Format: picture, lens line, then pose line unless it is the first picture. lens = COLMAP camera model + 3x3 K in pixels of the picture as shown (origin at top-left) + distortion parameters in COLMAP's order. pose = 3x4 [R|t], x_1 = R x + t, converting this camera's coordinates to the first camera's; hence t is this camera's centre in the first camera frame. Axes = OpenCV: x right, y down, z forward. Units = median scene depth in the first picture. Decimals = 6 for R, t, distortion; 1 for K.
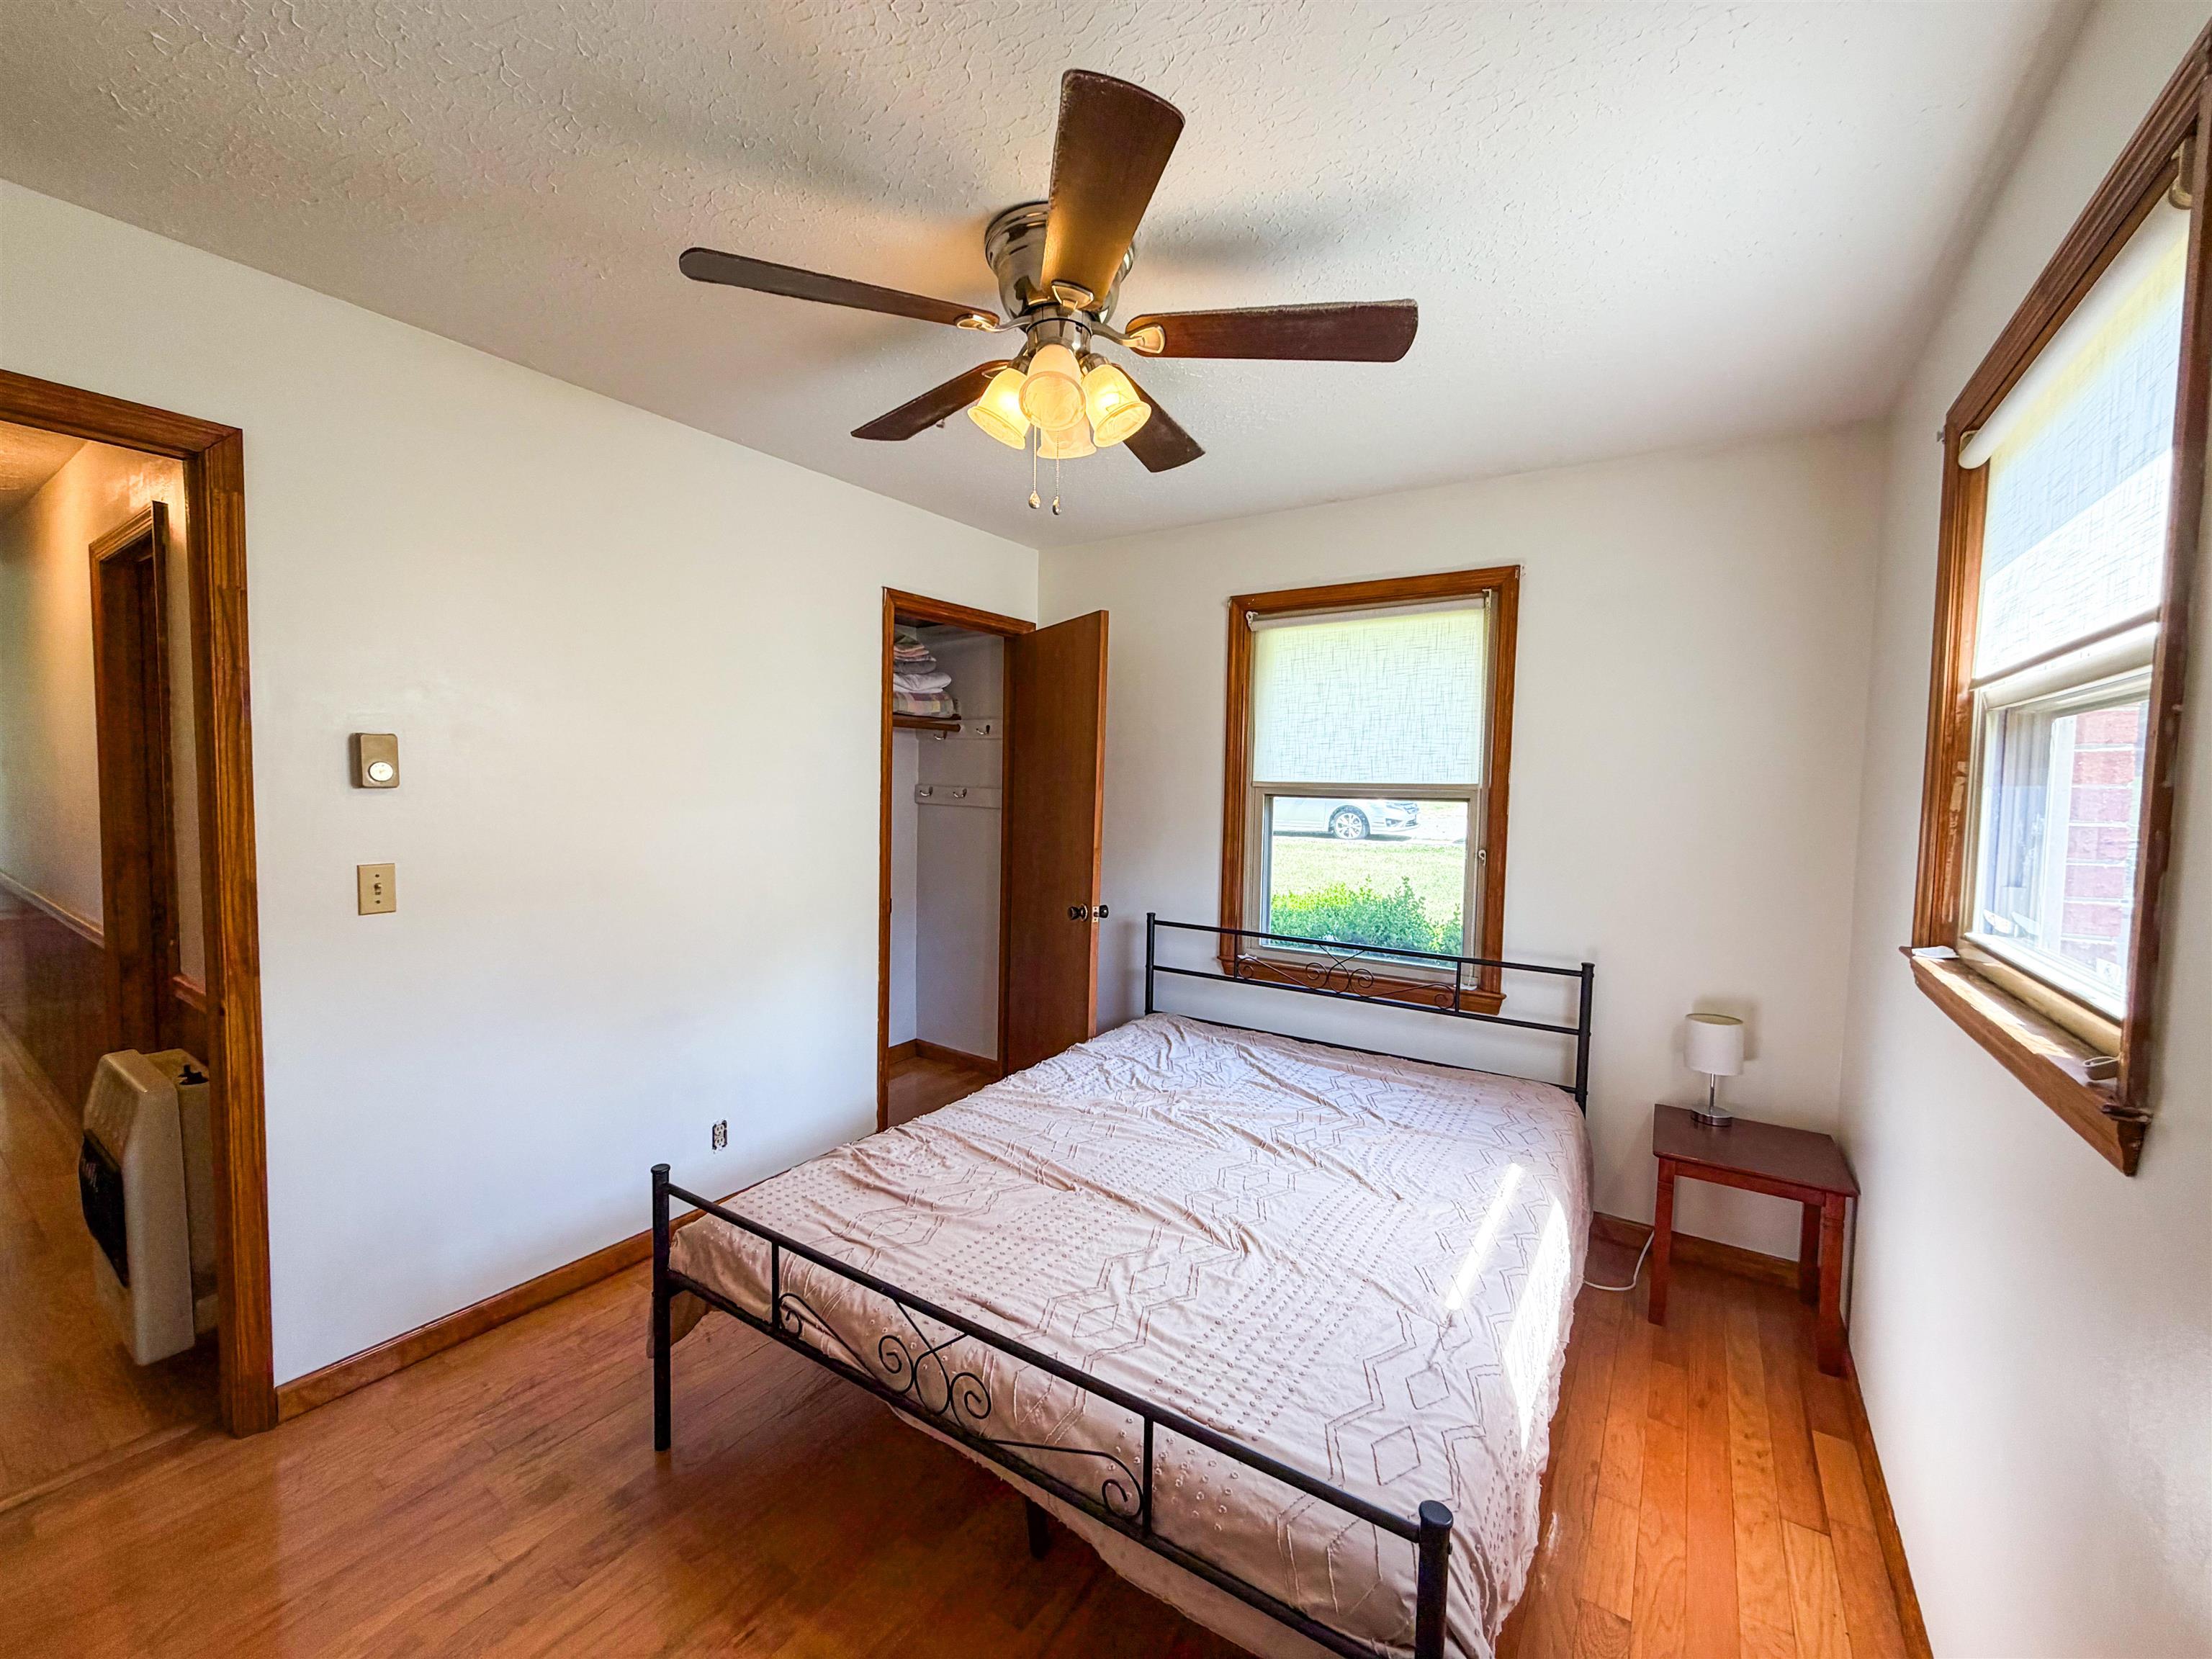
lens RADIAL K [[883.9, 0, 1099.7], [0, 883.9, 835.0], [0, 0, 1]] dist [0.002724, 0.000030]
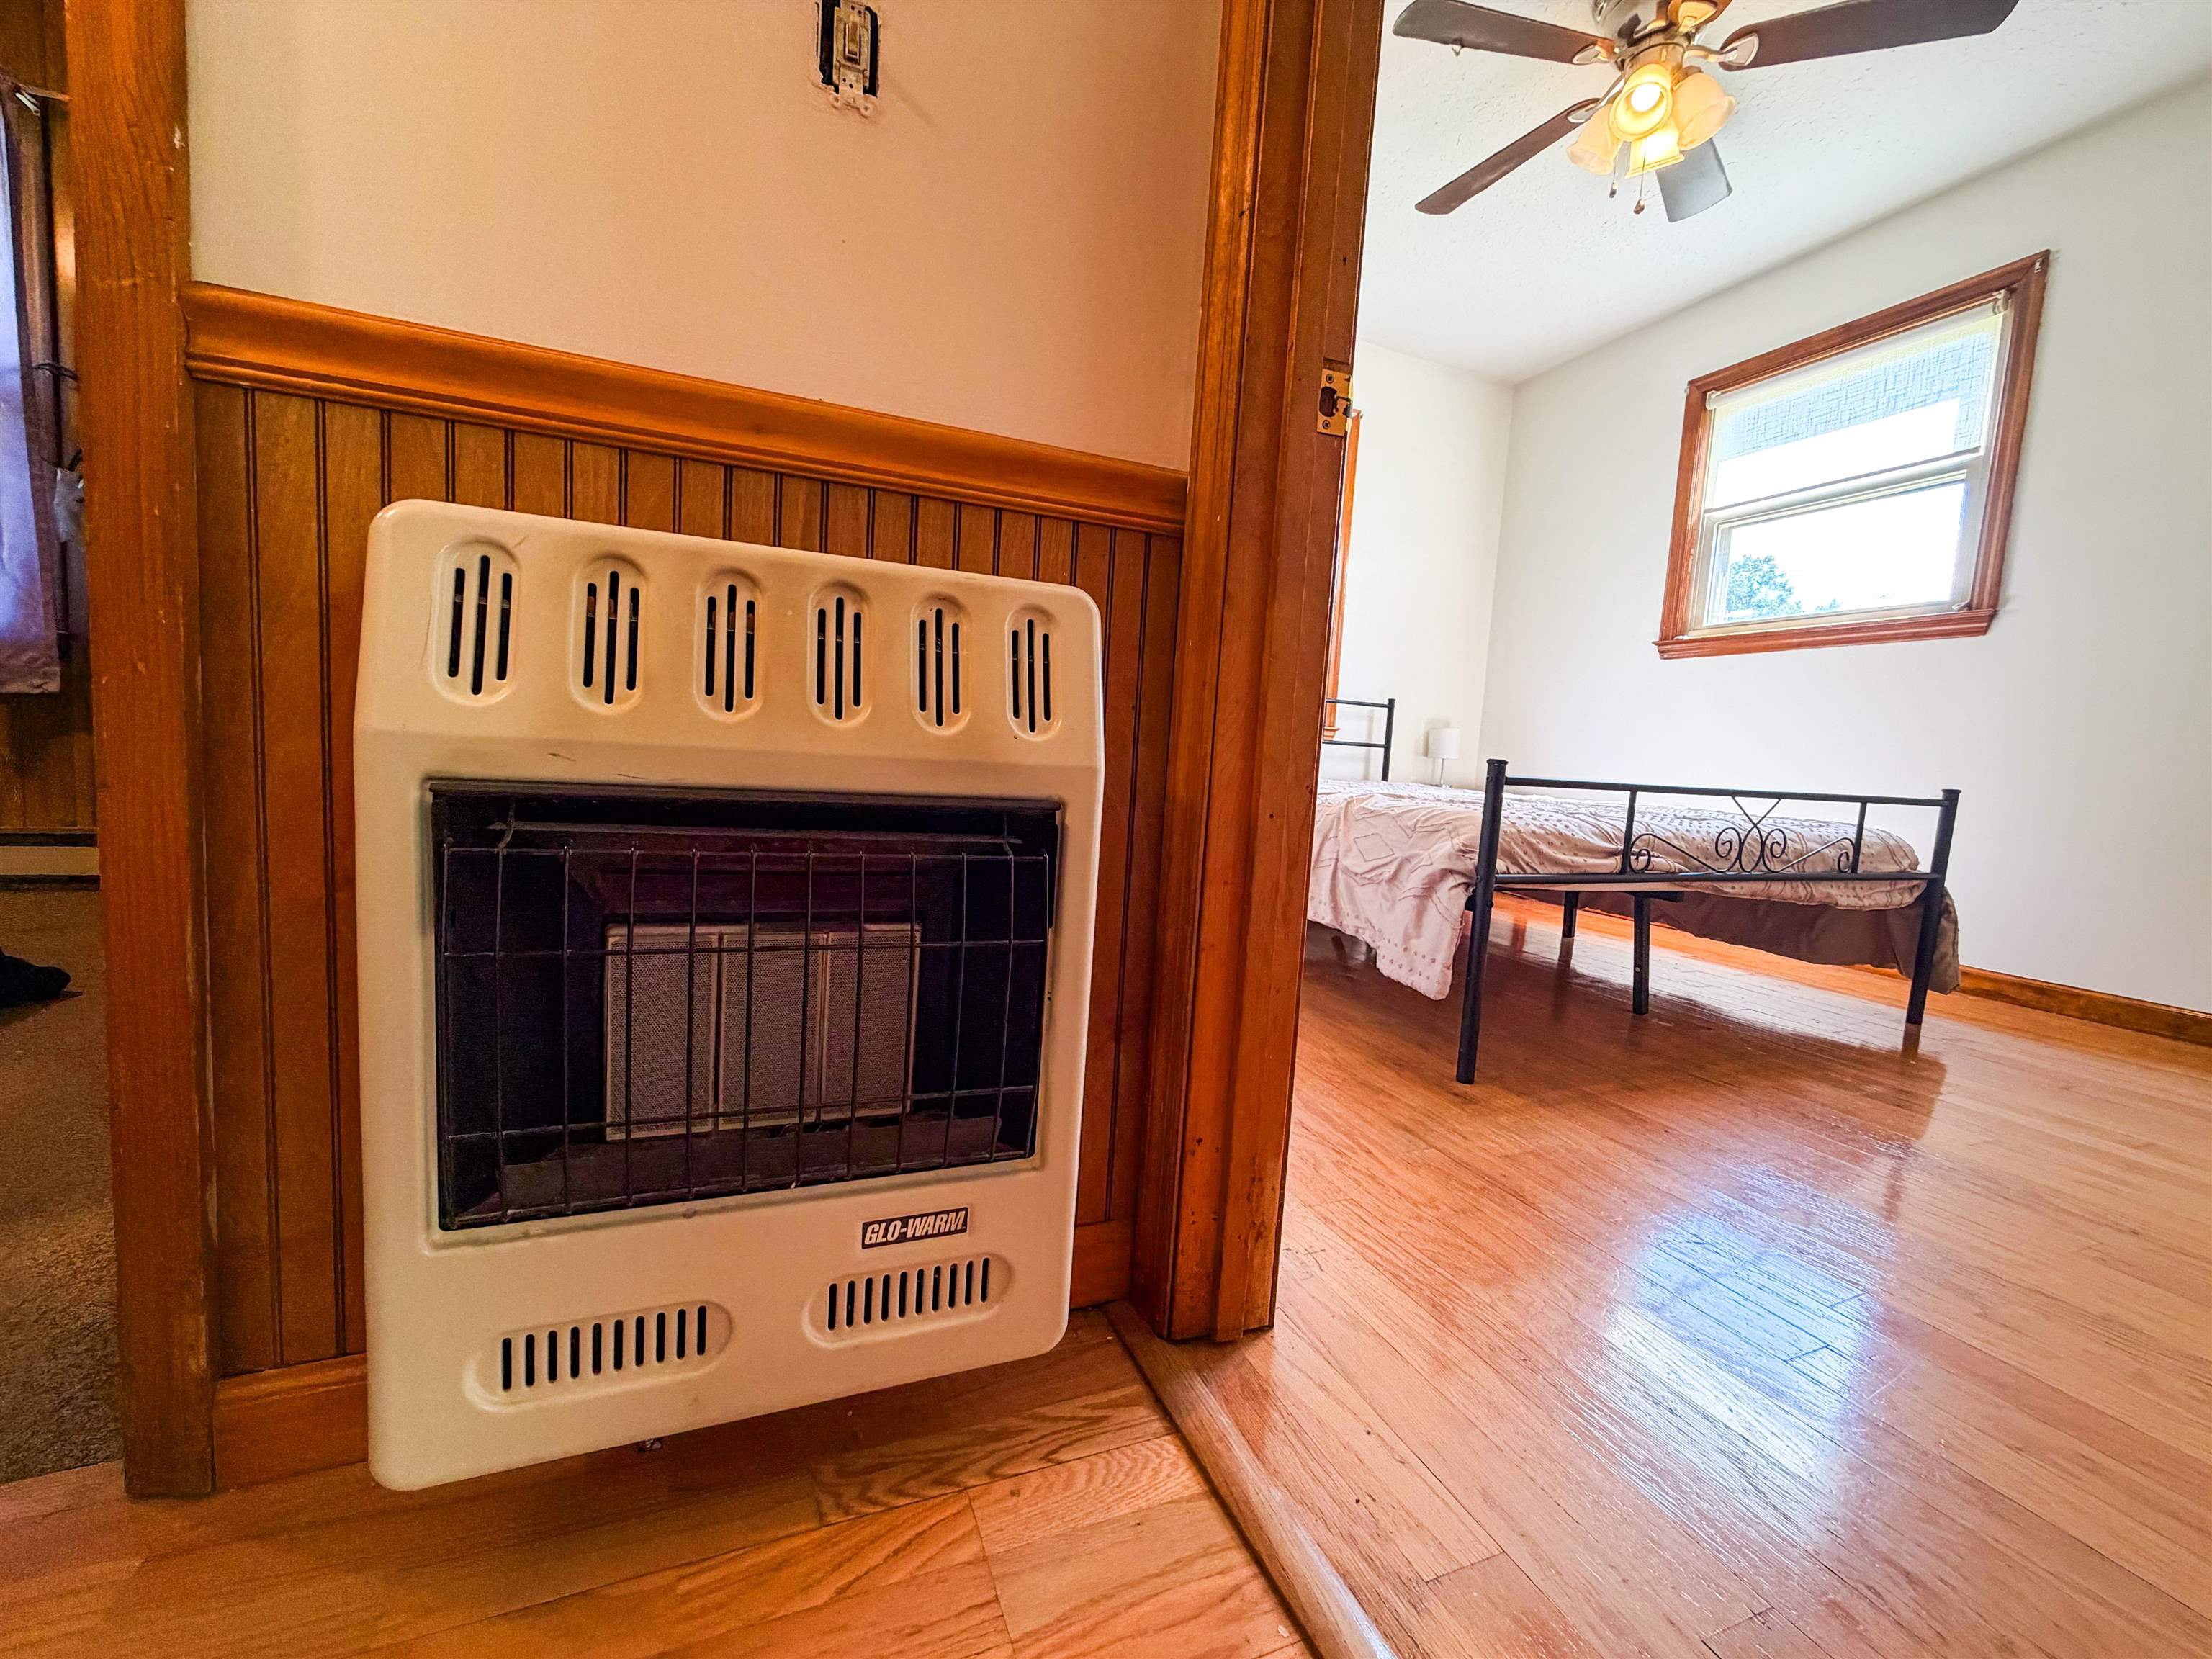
lens RADIAL K [[883.9, 0, 1101.5], [0, 883.9, 827.9], [0, 0, 1]] dist [0.002724, 0.000030]
pose [[0.556380, -0.060641, 0.828712, -0.914576], [0.005074, 0.997563, 0.069590, 0.243129], [-0.830913, -0.034514, 0.555332, 0.531313]]
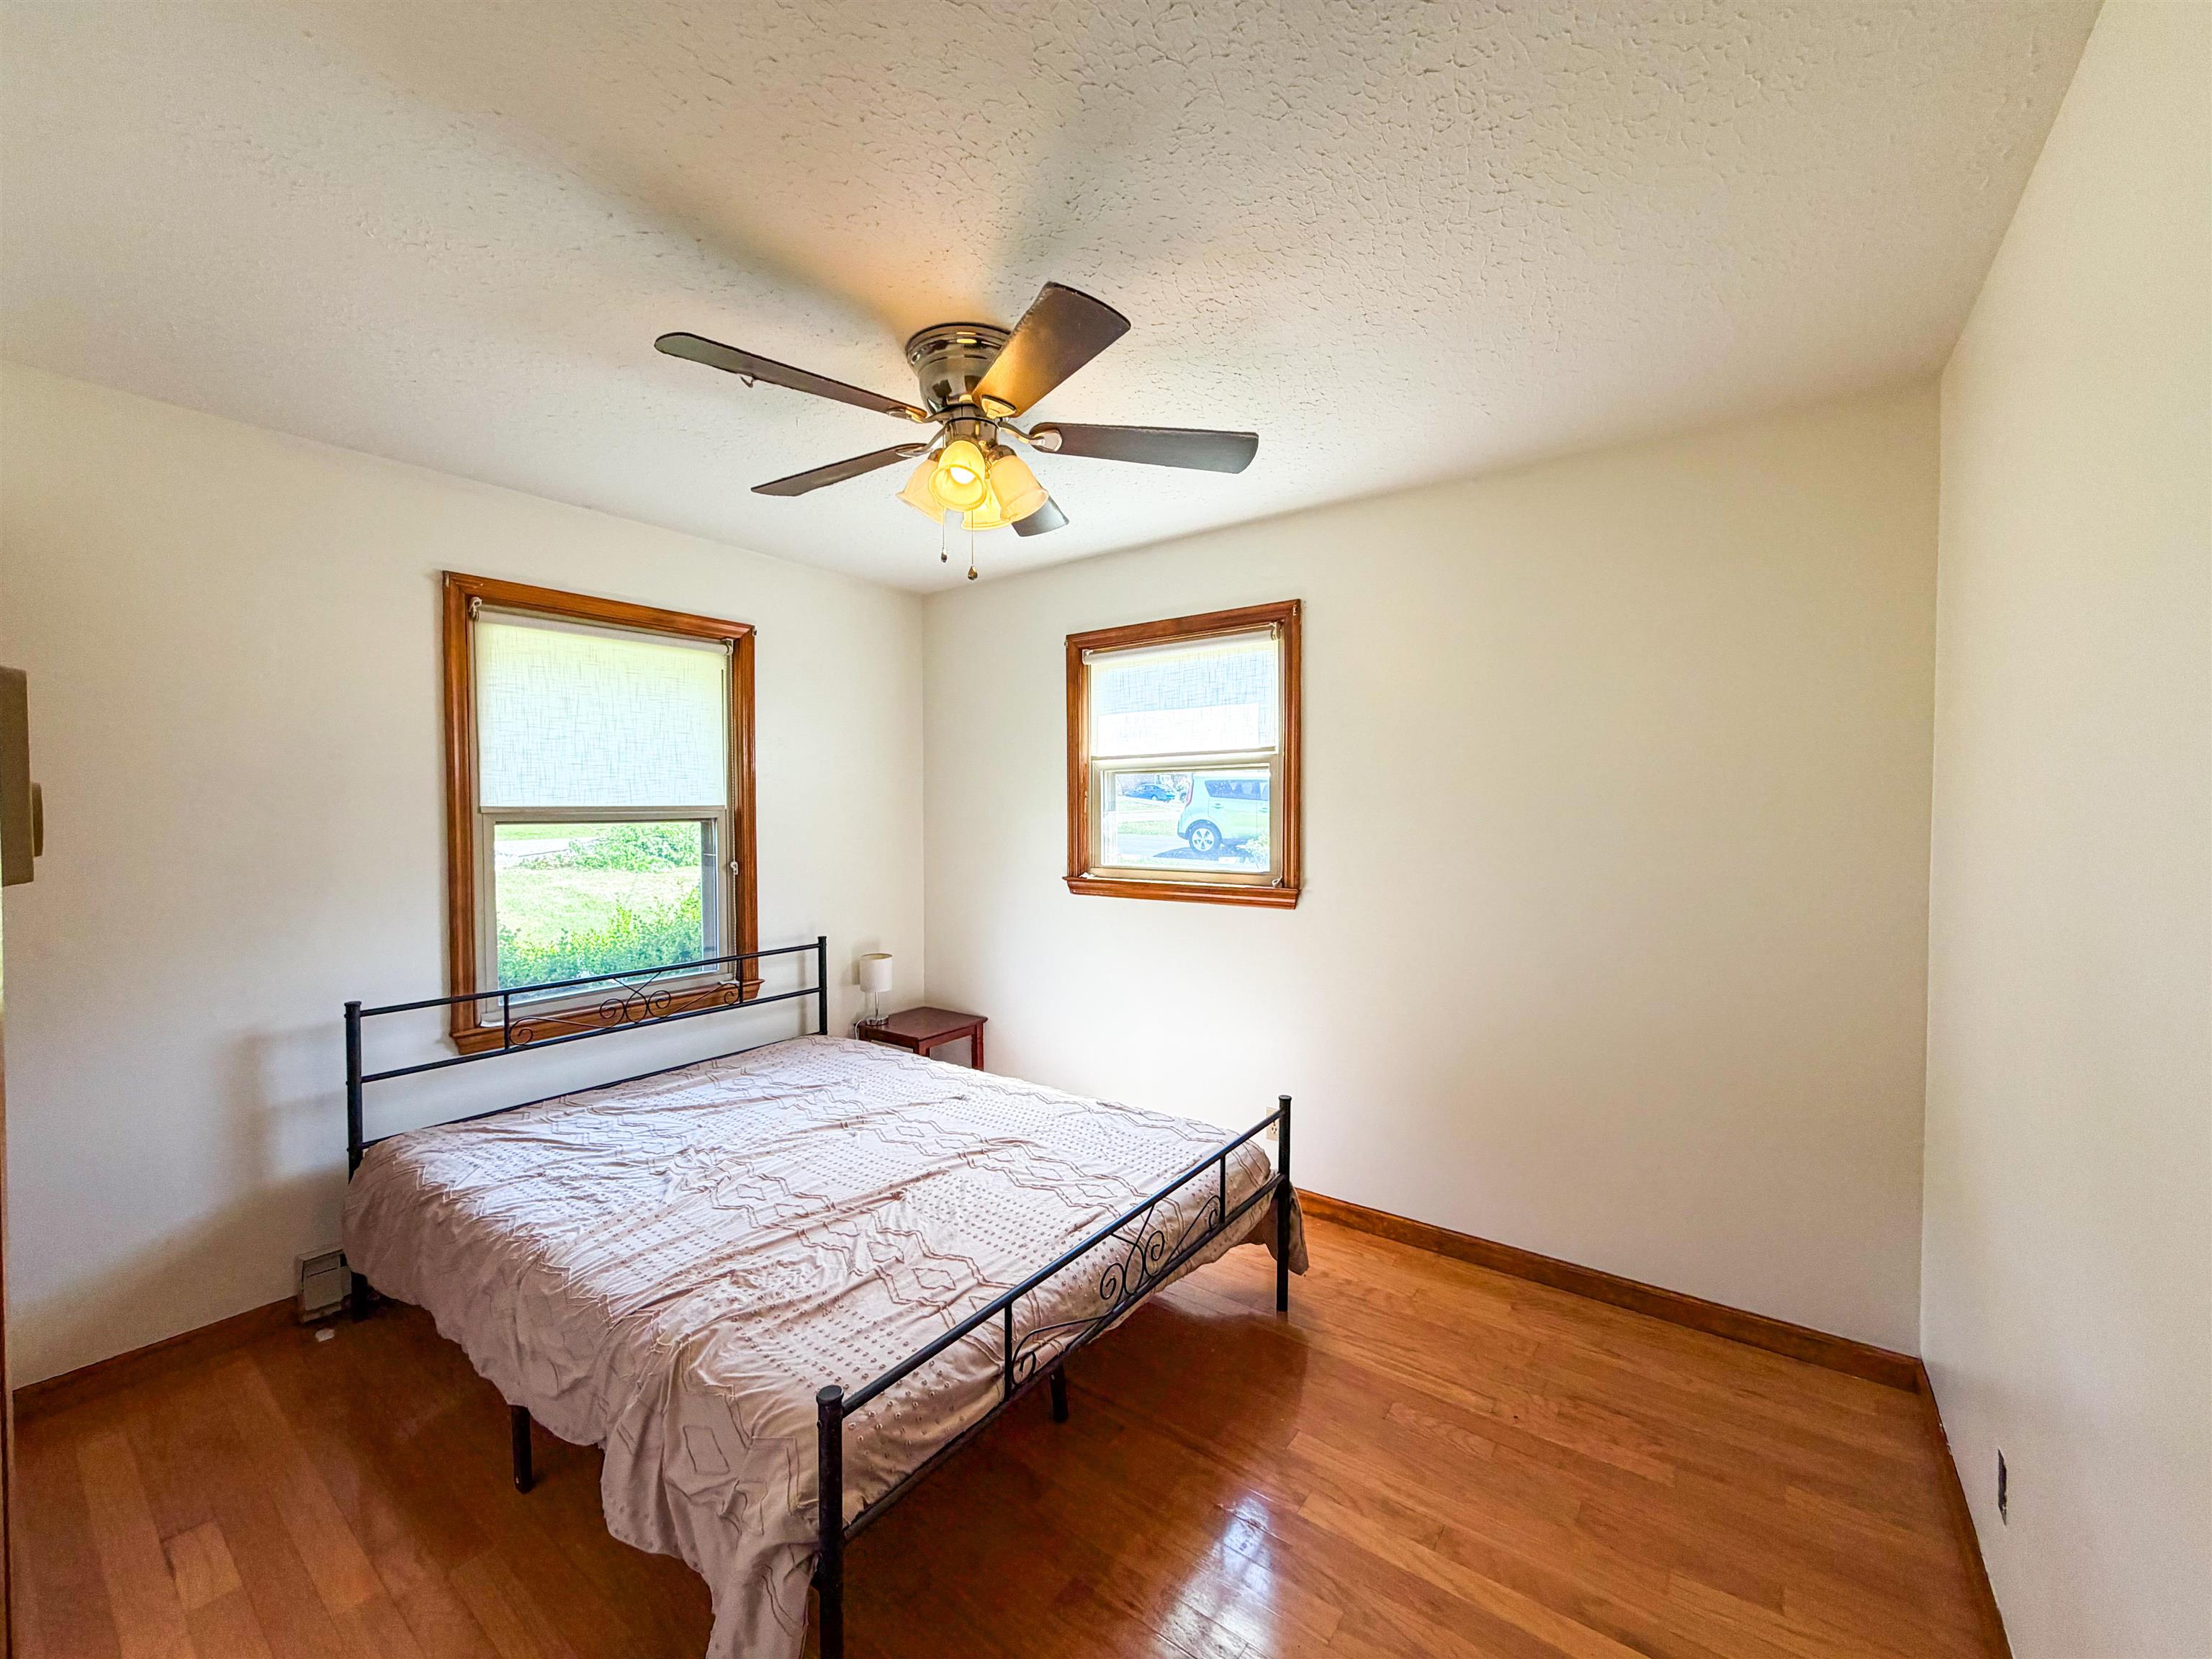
lens RADIAL K [[883.9, 0, 1100.9], [0, 883.9, 829.8], [0, 0, 1]] dist [0.002724, 0.000030]
pose [[0.046188, -0.043019, 0.998006, -0.720139], [0.068014, 0.996889, 0.039823, -0.038973], [-0.996615, 0.066039, 0.048970, 0.465616]]
